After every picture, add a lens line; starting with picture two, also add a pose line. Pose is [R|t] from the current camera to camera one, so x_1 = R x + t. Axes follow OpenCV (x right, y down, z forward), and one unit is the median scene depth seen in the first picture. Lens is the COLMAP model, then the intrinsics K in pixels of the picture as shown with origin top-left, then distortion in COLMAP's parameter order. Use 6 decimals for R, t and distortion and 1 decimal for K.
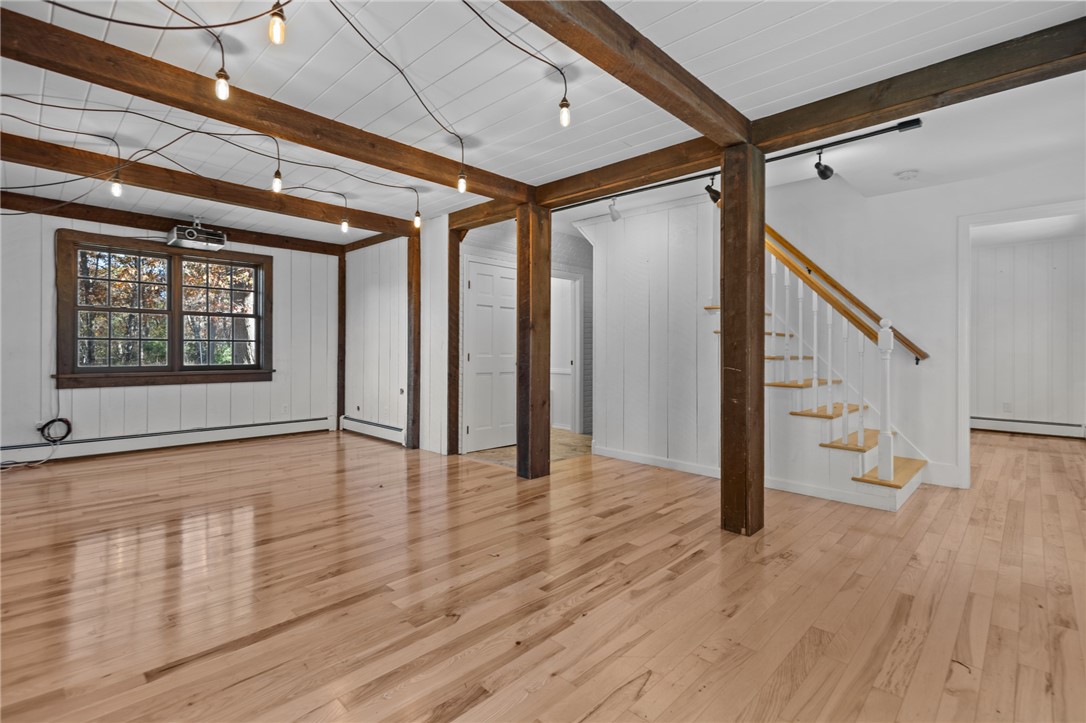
lens RADIAL K [[506.0, 0, 546.1], [0, 506.0, 349.9], [0, 0, 1]] dist [0.007133, -0.001925]
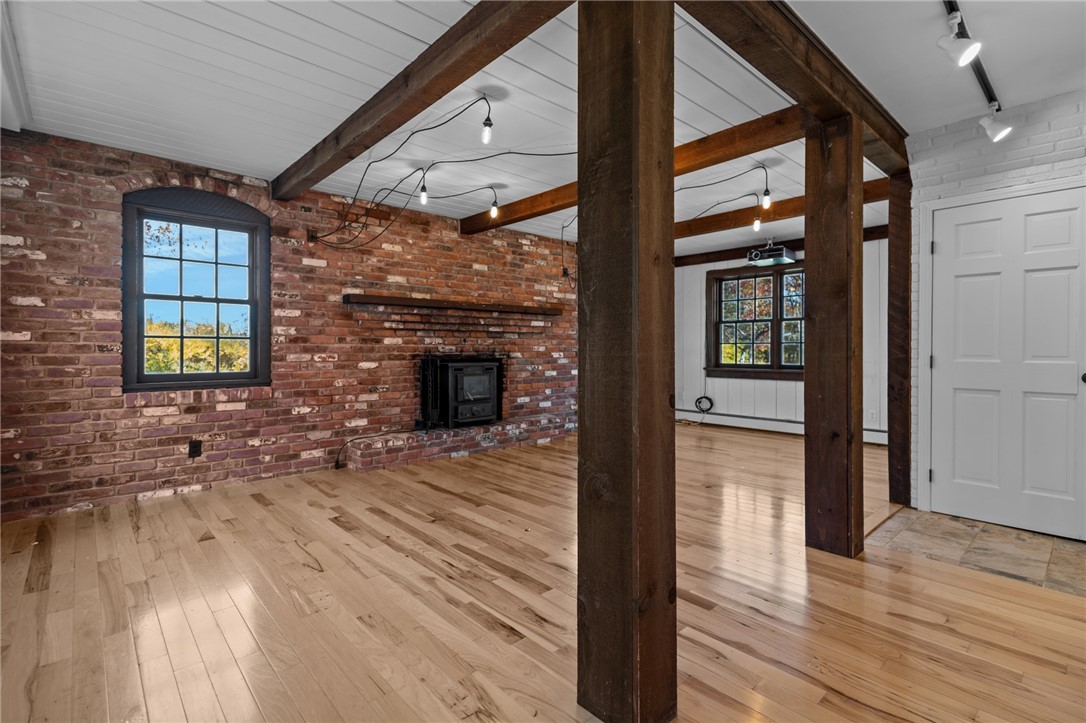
lens RADIAL K [[506.0, 0, 545.4], [0, 506.0, 353.1], [0, 0, 1]] dist [0.007133, -0.001925]
pose [[-0.069337, 0.001995, -0.997591, 1.037307], [-0.000331, 0.999998, 0.002023, 0.004443], [0.997593, 0.000471, -0.069336, 1.121655]]
